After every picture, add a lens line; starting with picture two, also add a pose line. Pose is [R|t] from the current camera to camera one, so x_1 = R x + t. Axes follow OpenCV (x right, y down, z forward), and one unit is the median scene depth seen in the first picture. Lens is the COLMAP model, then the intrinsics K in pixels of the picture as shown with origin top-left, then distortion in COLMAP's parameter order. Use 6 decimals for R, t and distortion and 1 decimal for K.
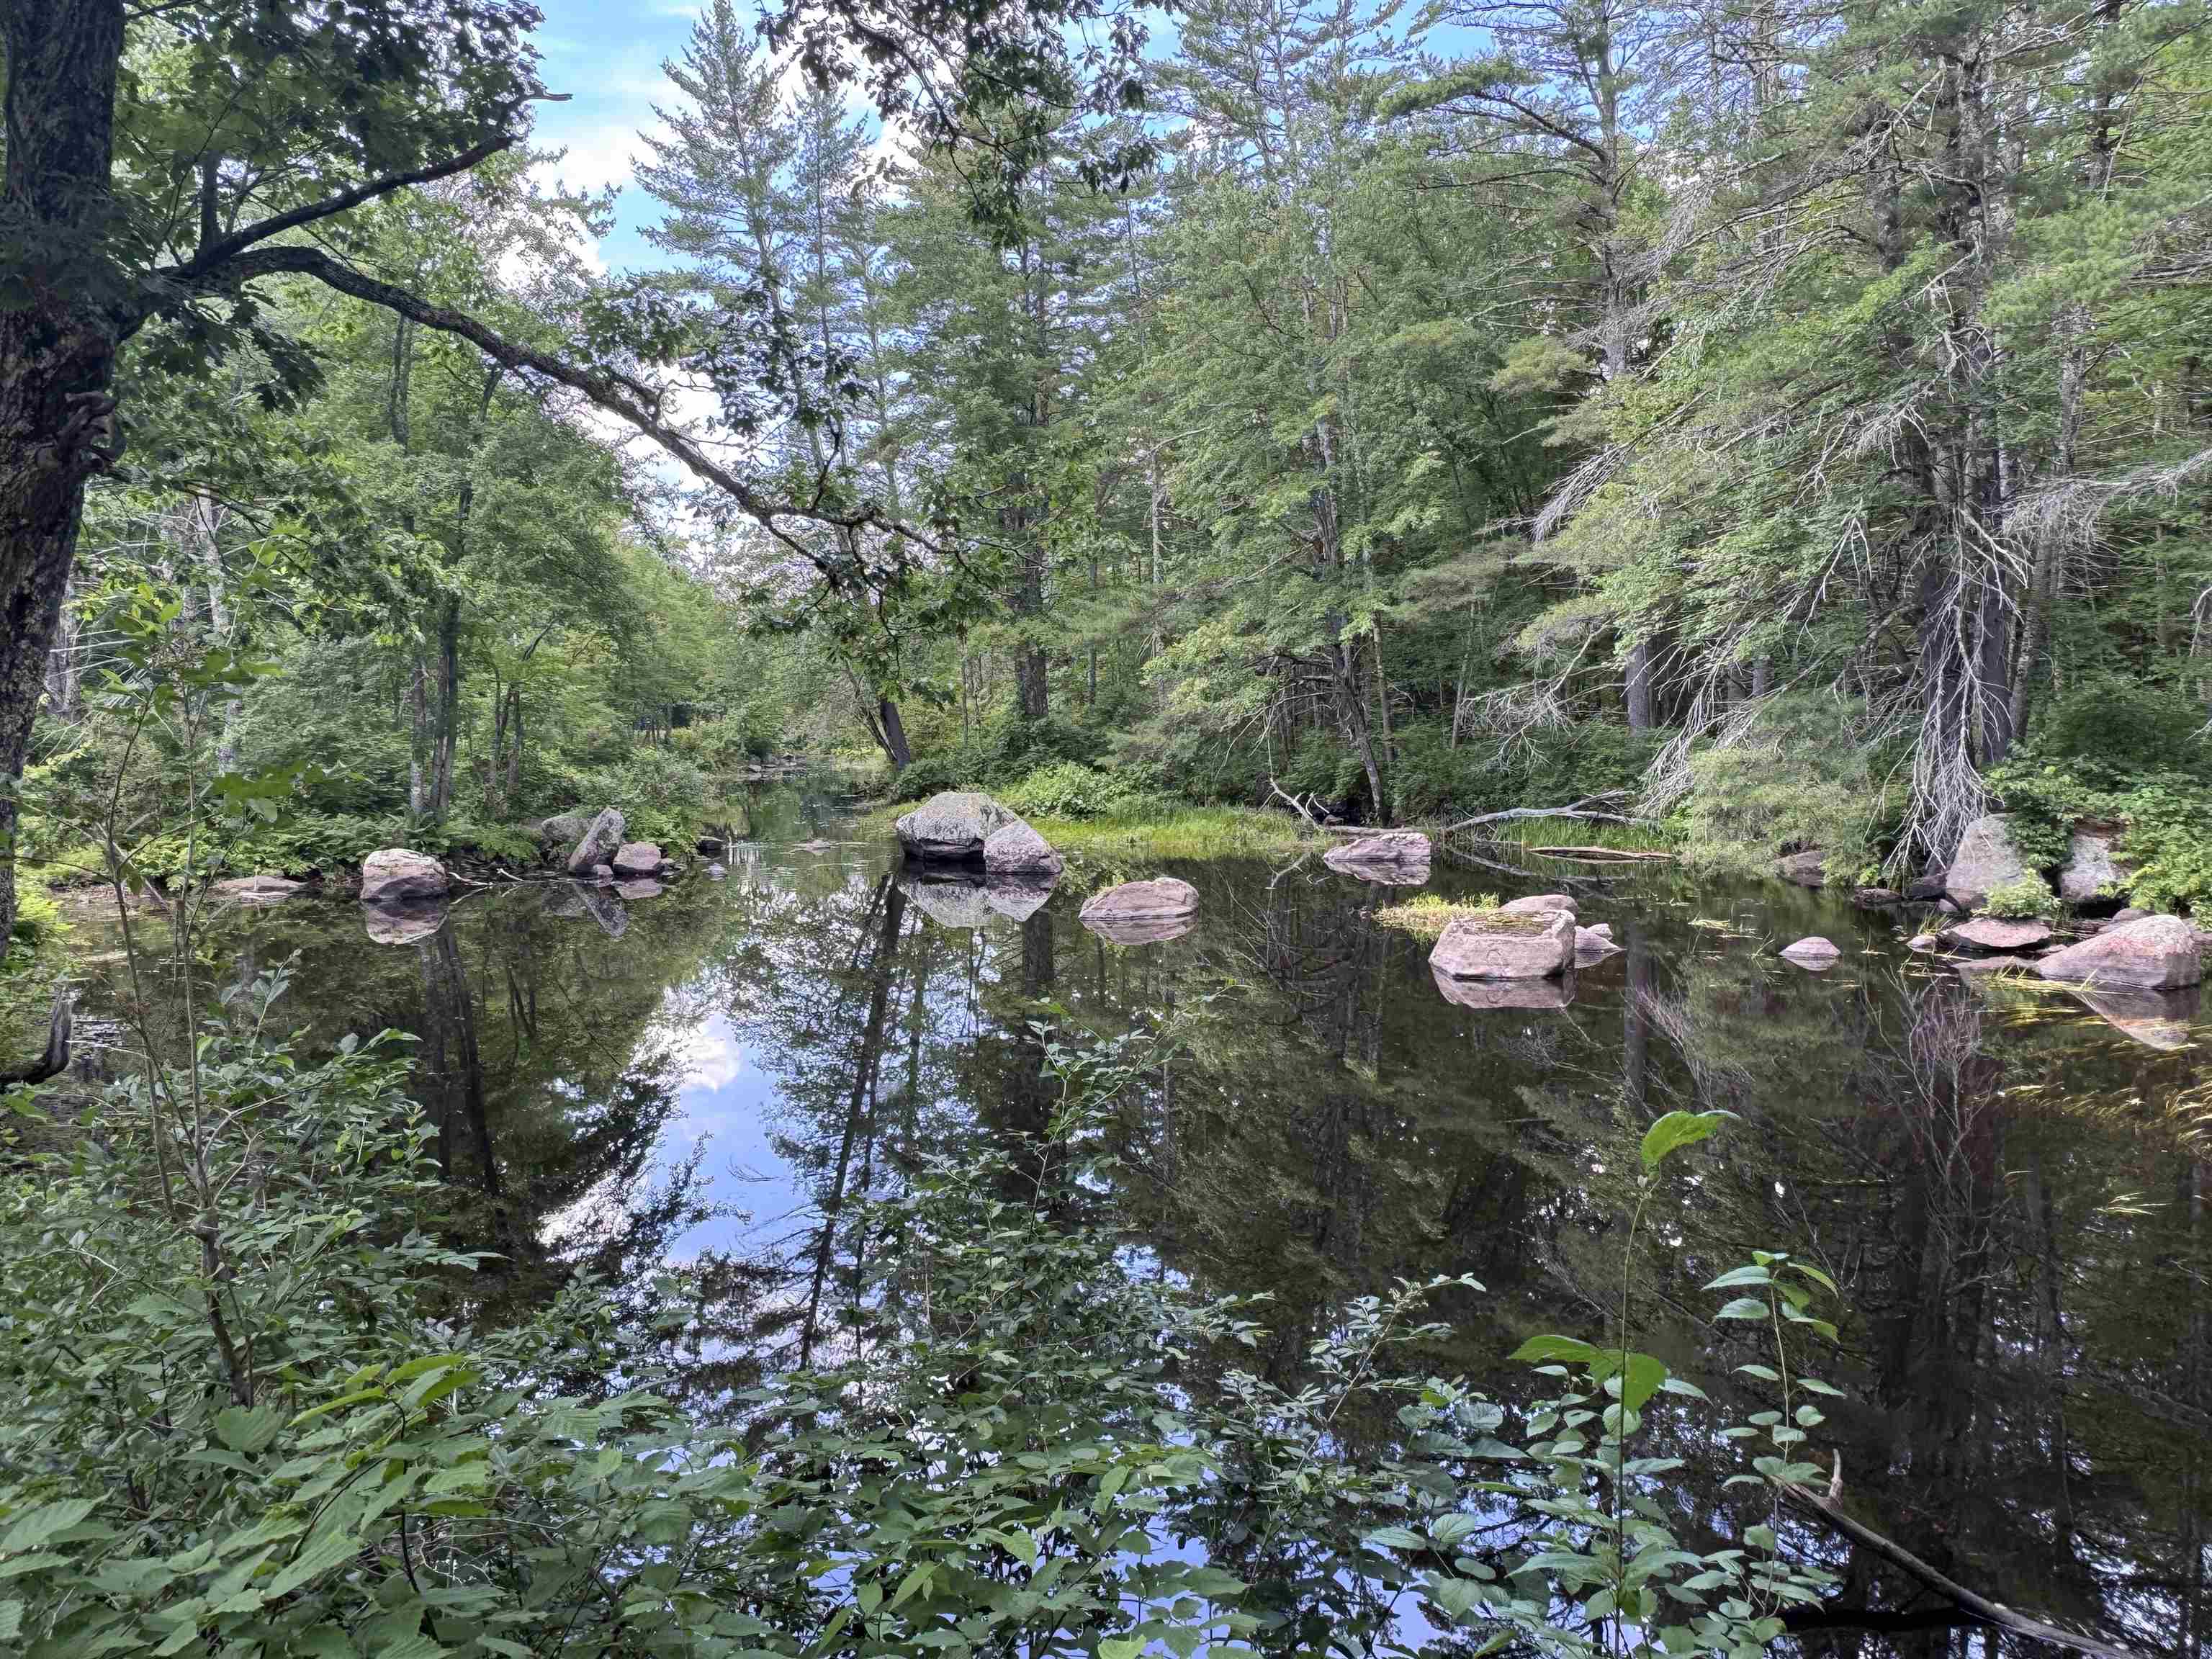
lens RADIAL K [[1508.1, 0, 1107.3], [0, 1508.1, 830.9], [0, 0, 1]] dist [-0.001083, 0.000553]
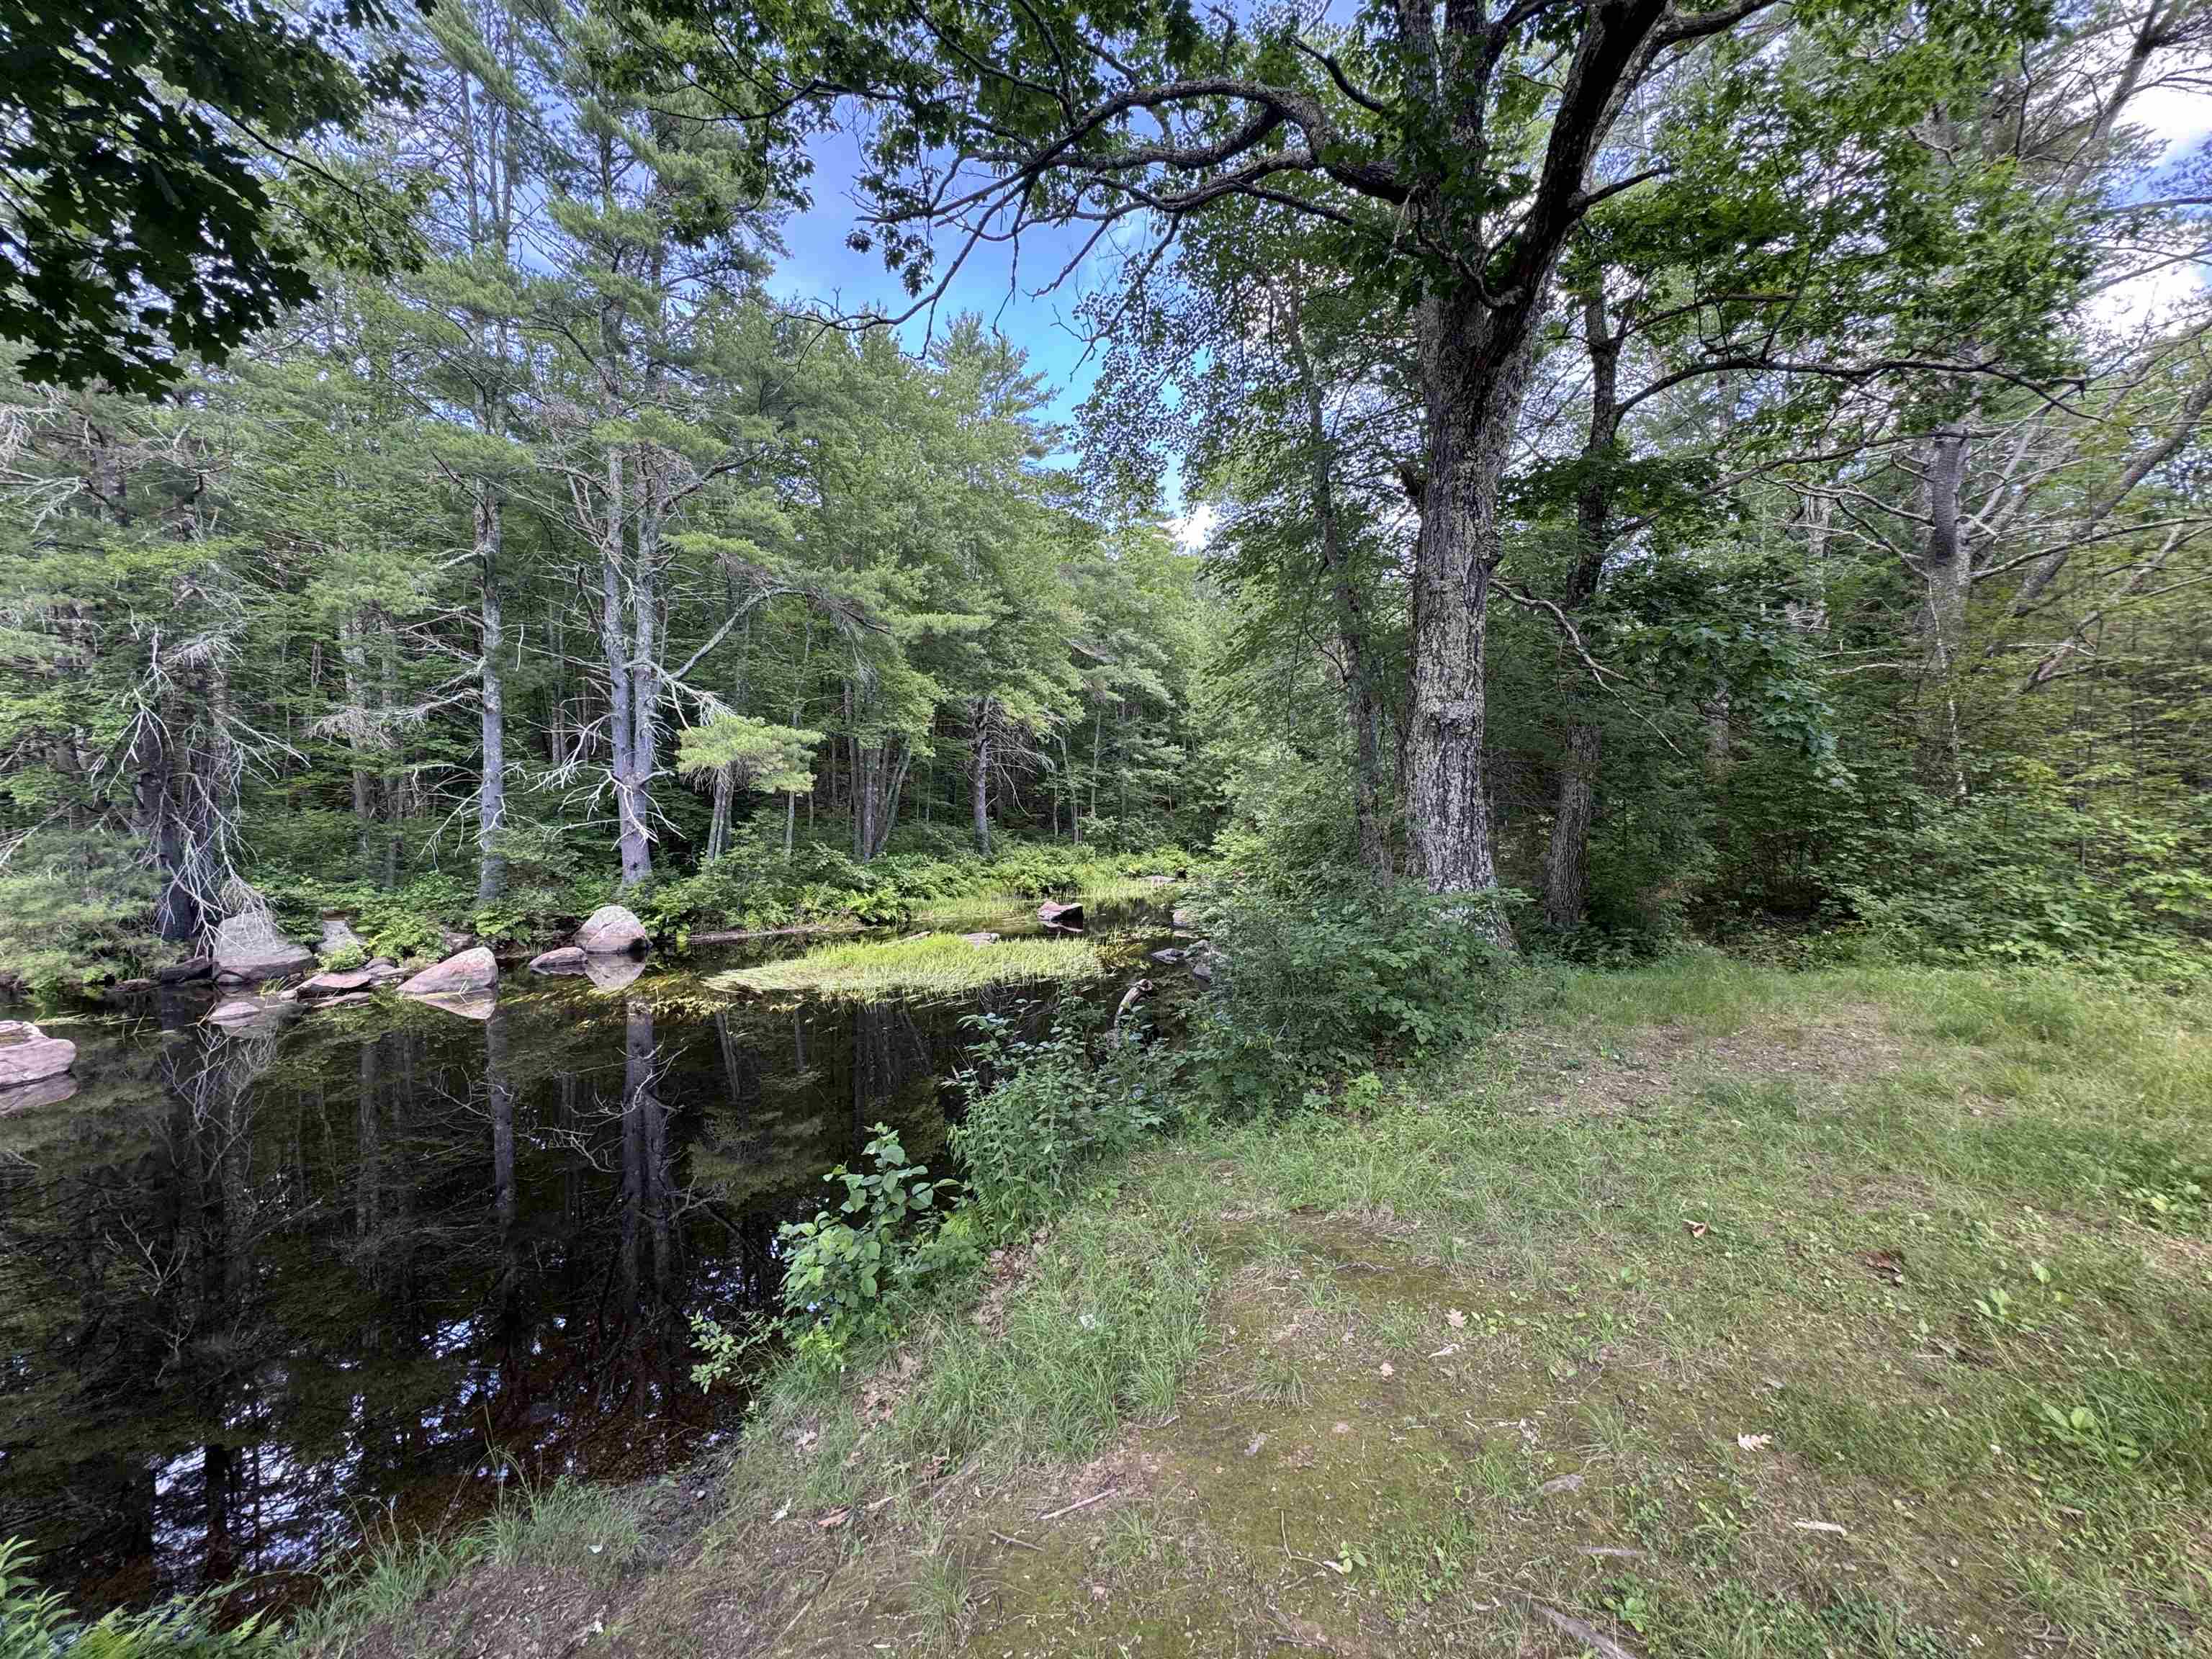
lens RADIAL K [[880.2, 0, 1105.8], [0, 880.2, 830.8], [0, 0, 1]] dist [-0.004479, 0.000768]
pose [[-0.024814, 0.014917, 0.999581, -0.211060], [0.094263, 0.995469, -0.012516, -0.001254], [-0.995238, 0.093913, -0.026107, 0.116239]]
